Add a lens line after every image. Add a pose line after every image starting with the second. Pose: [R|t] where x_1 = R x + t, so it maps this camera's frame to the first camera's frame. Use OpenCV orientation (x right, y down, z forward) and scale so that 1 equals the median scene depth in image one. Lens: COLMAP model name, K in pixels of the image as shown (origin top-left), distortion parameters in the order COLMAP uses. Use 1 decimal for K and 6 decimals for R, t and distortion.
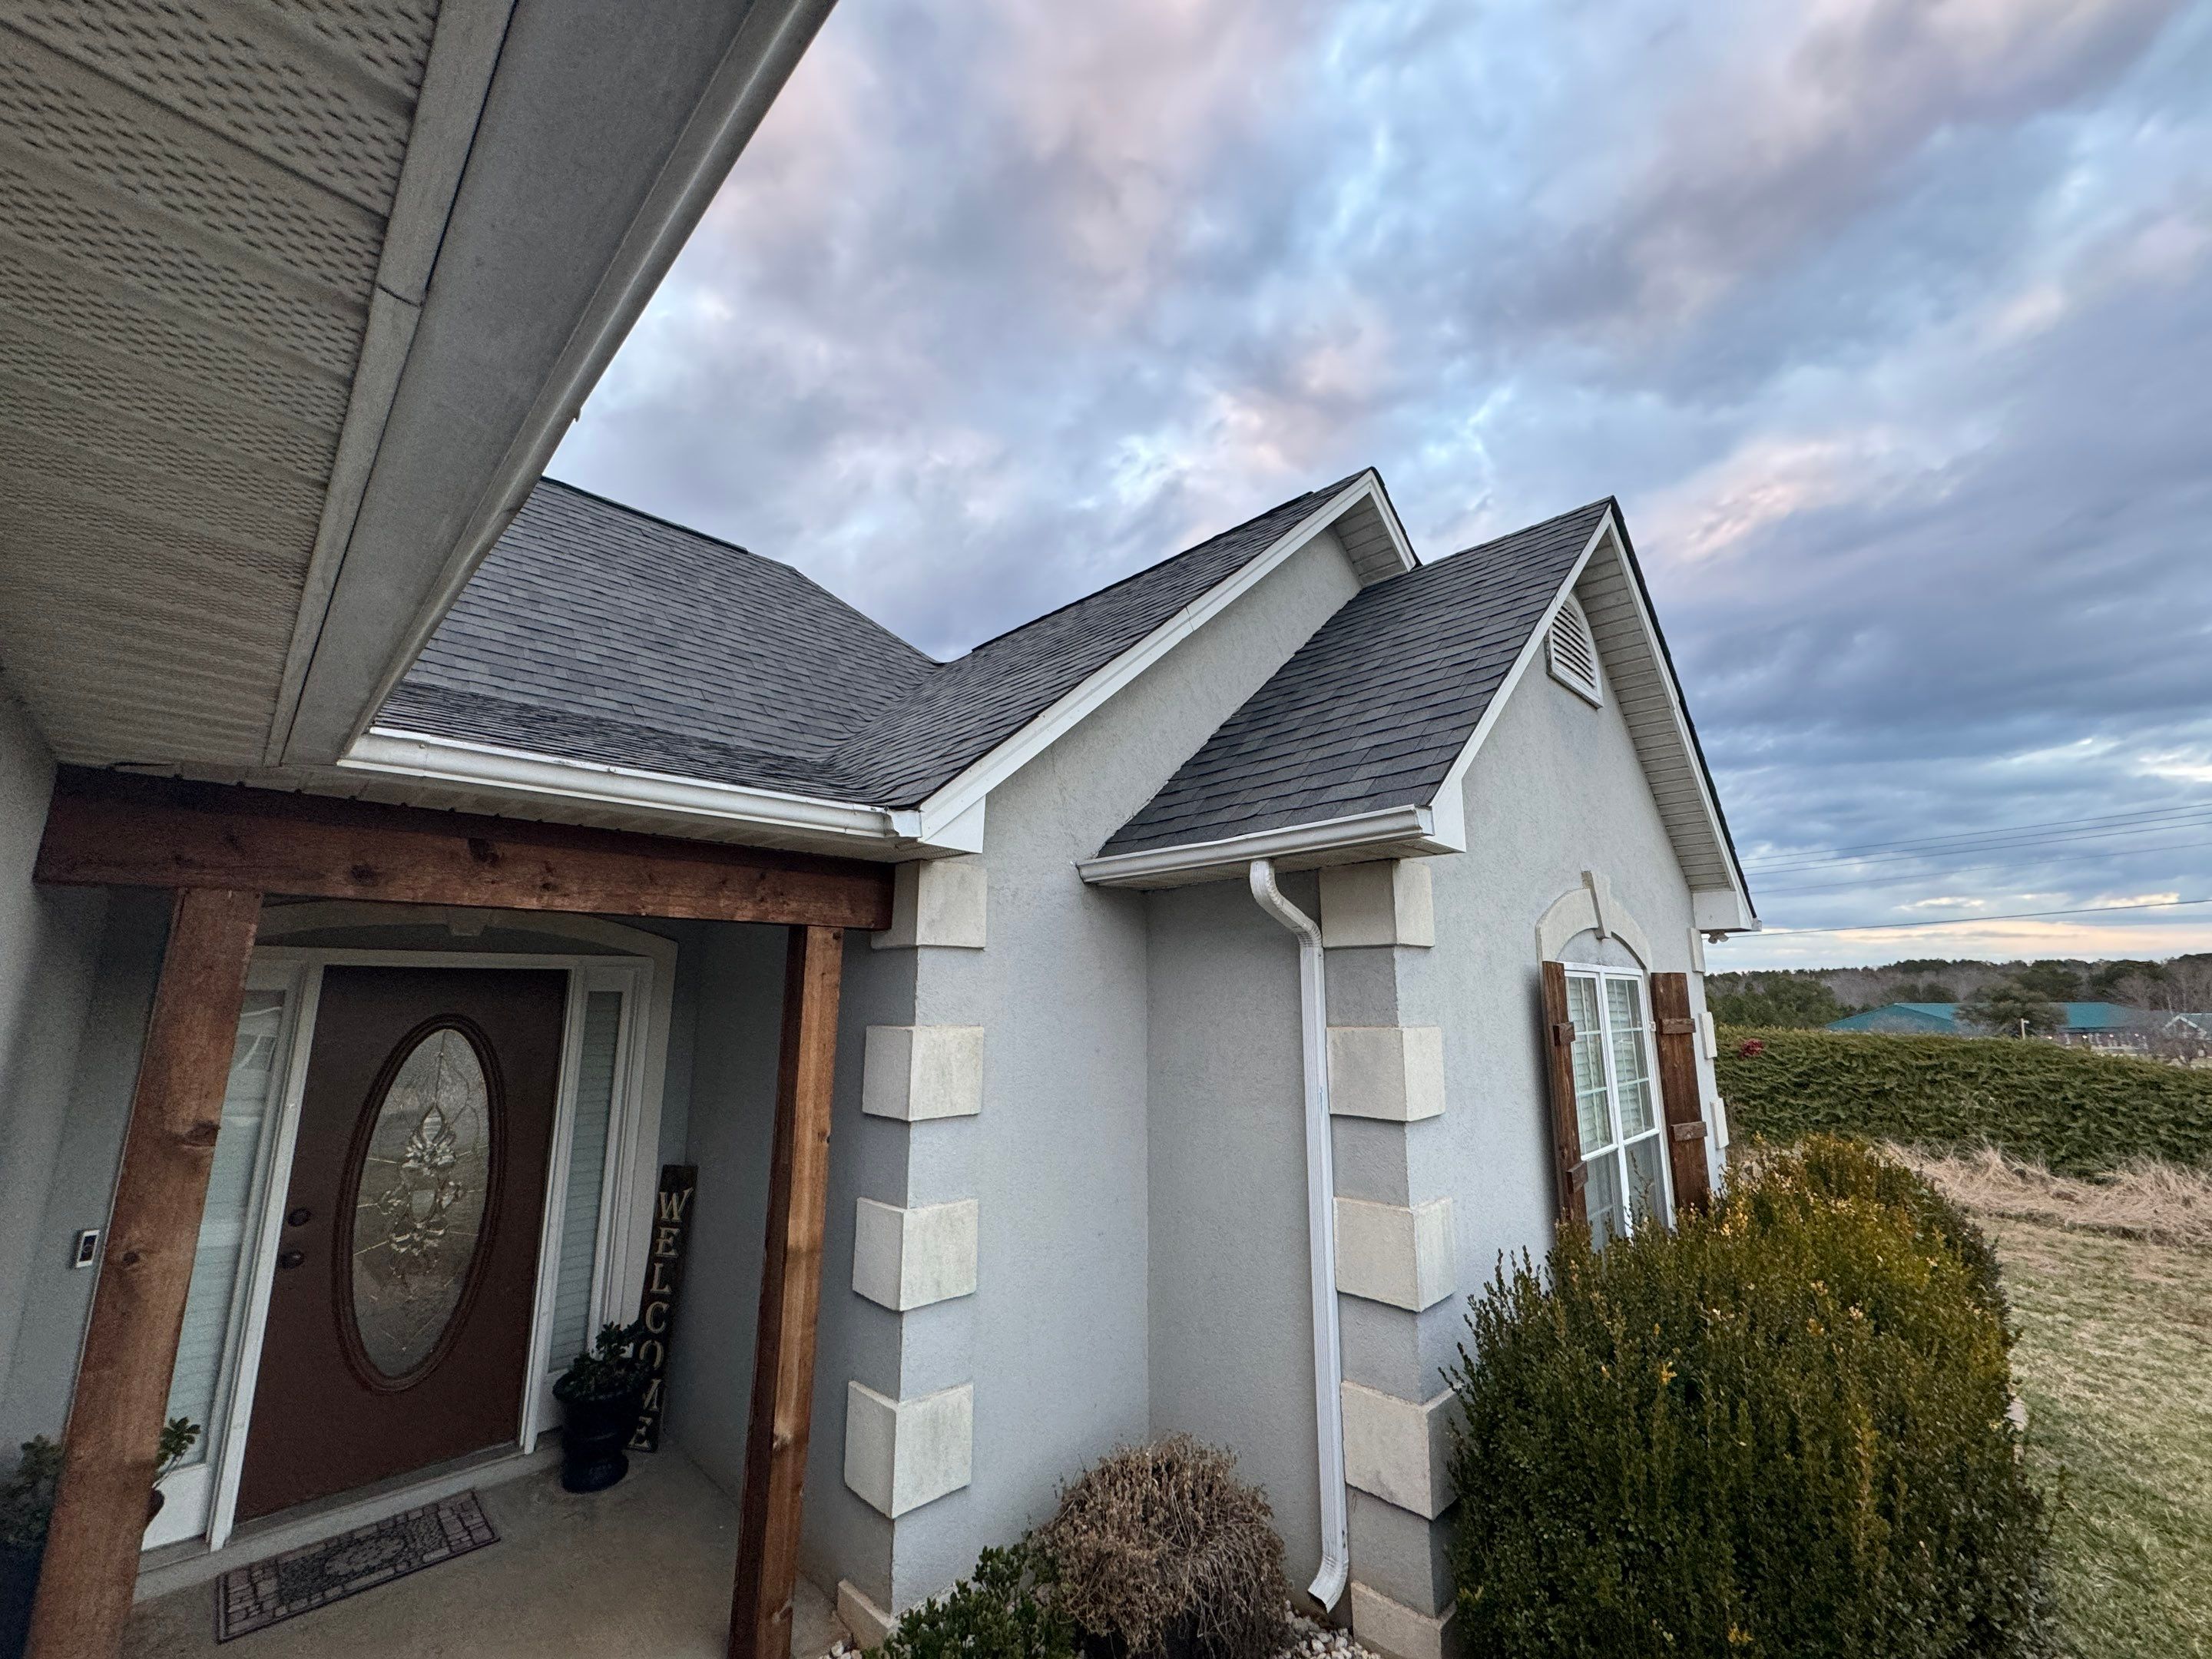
lens RADIAL K [[874.0, 0, 1025.0], [0, 874.0, 822.5], [0, 0, 1]] dist [-0.000712, -0.000054]
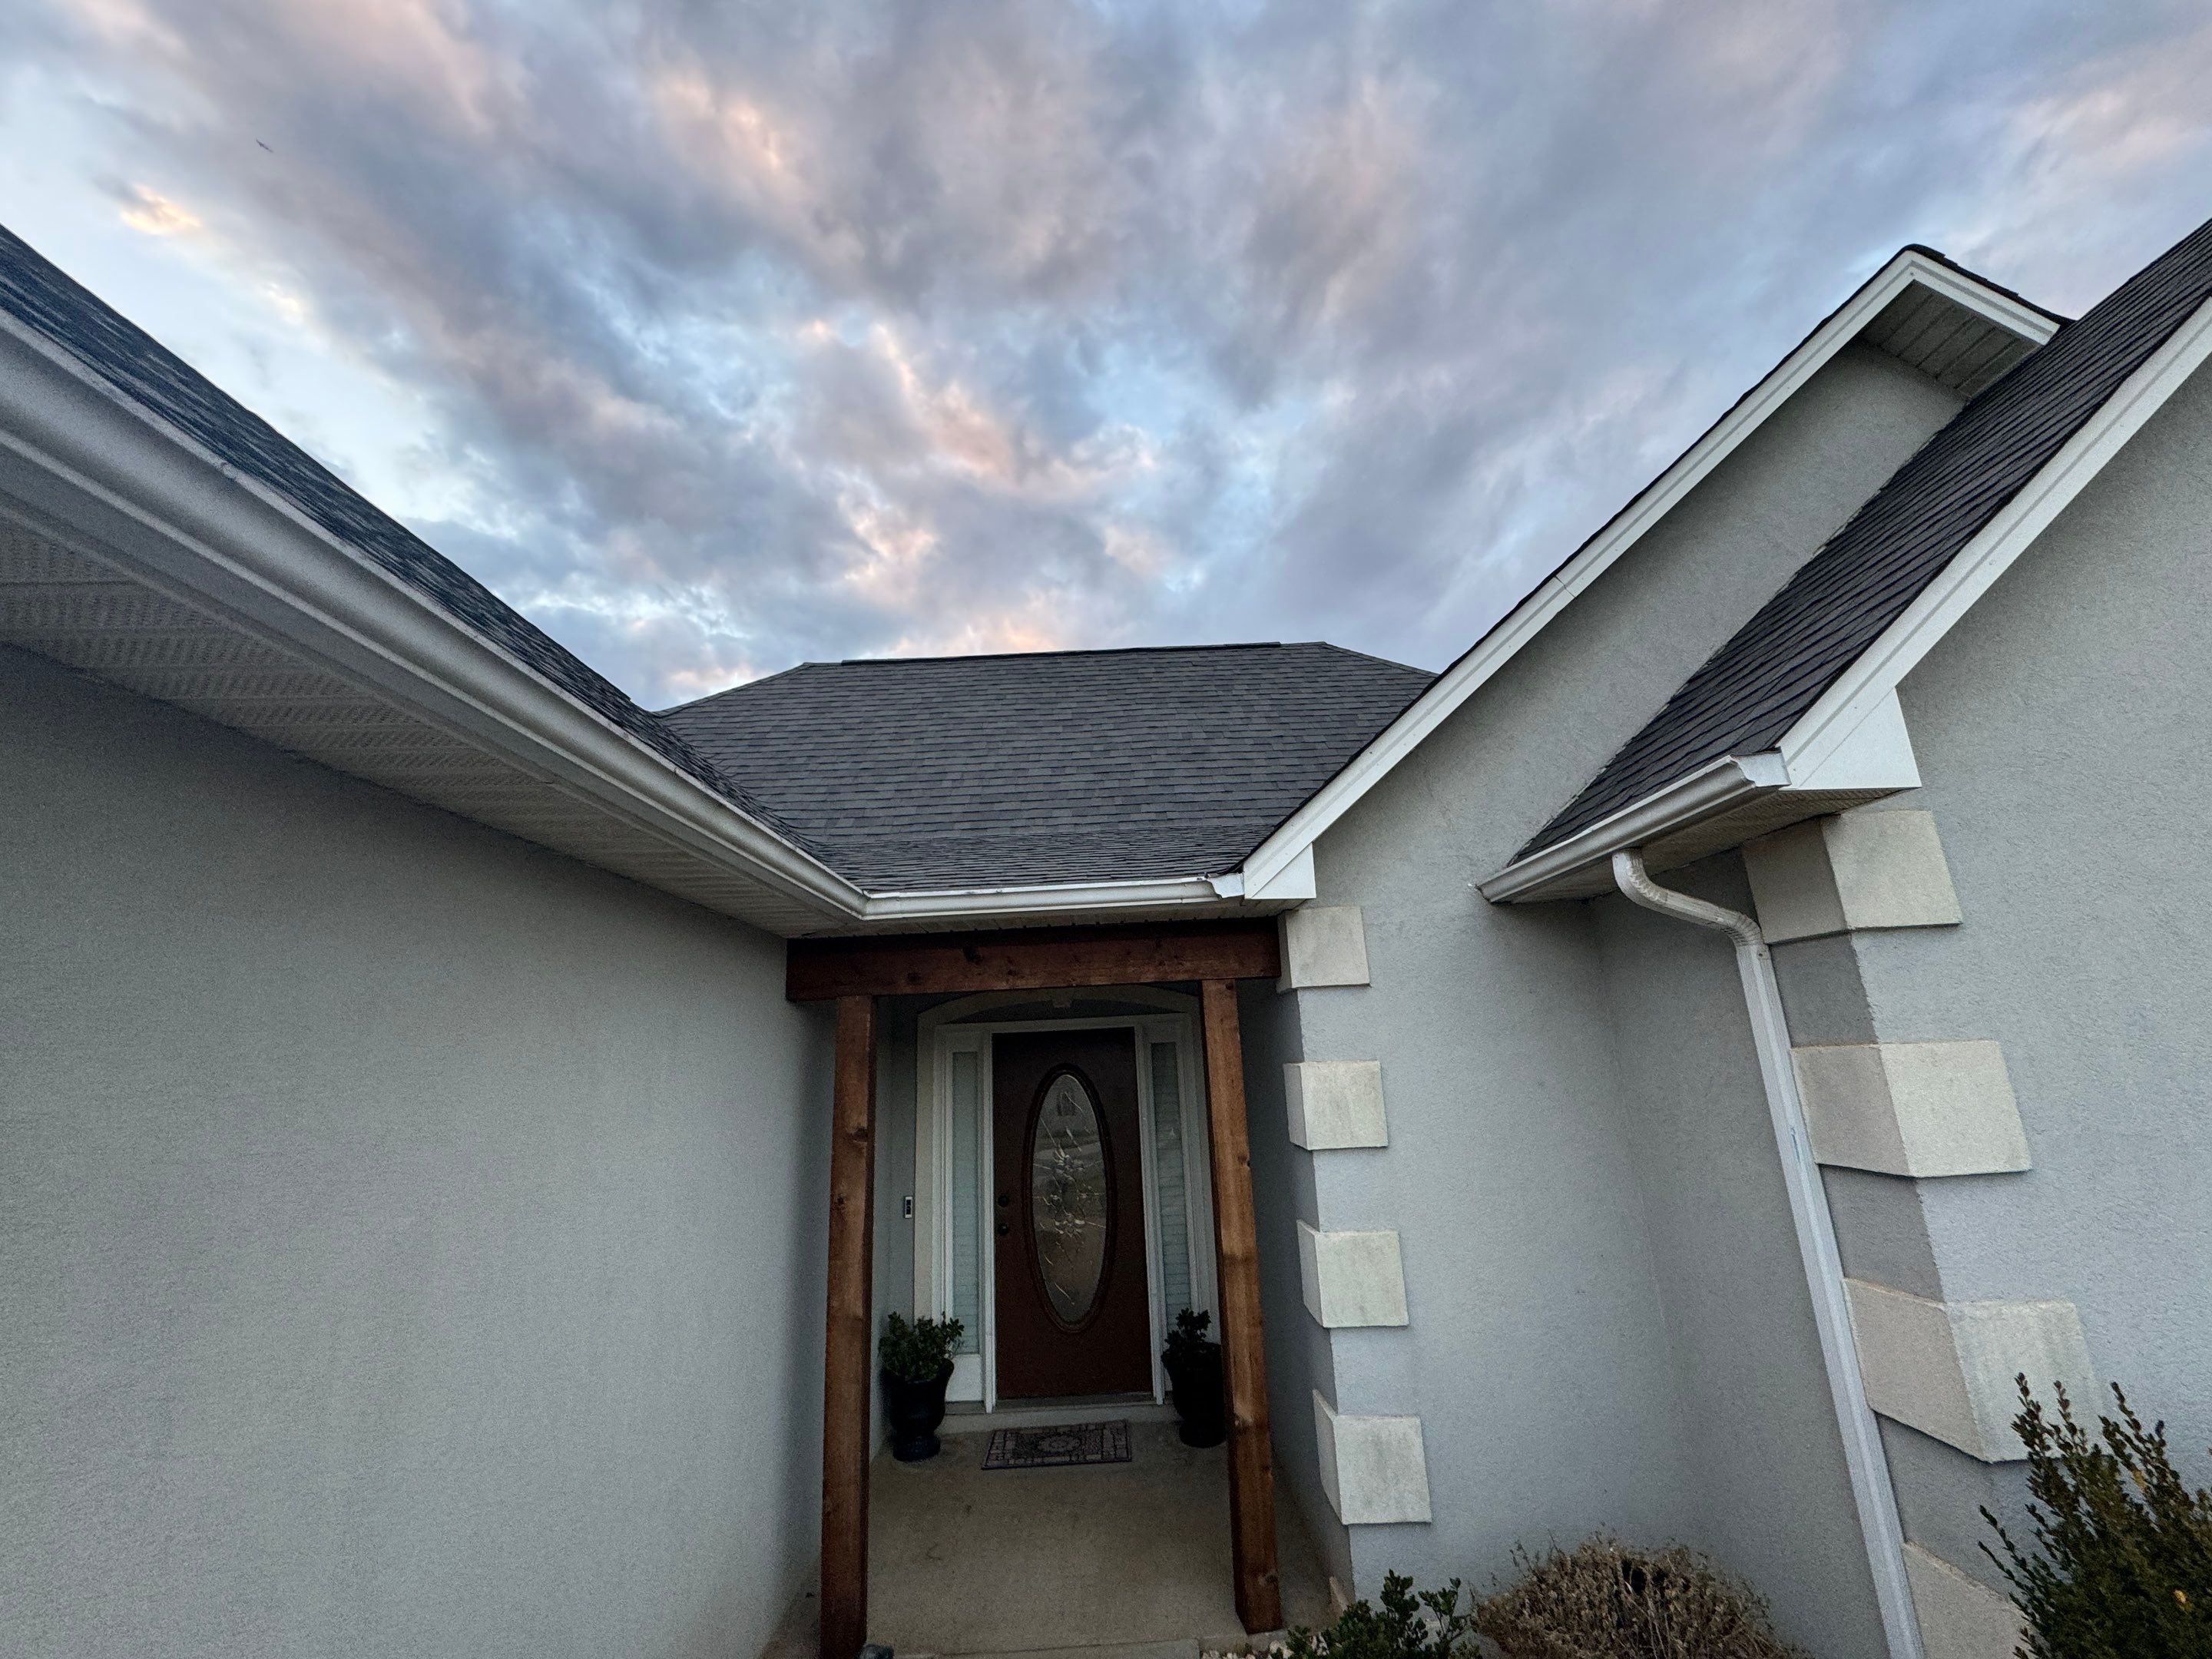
lens RADIAL K [[874.0, 0, 1110.3], [0, 874.0, 825.4], [0, 0, 1]] dist [-0.000712, -0.000054]
pose [[0.704896, -0.212686, -0.676673, 0.498821], [0.179491, 0.976423, -0.119924, 0.030021], [0.686225, -0.036923, 0.726452, 0.047453]]
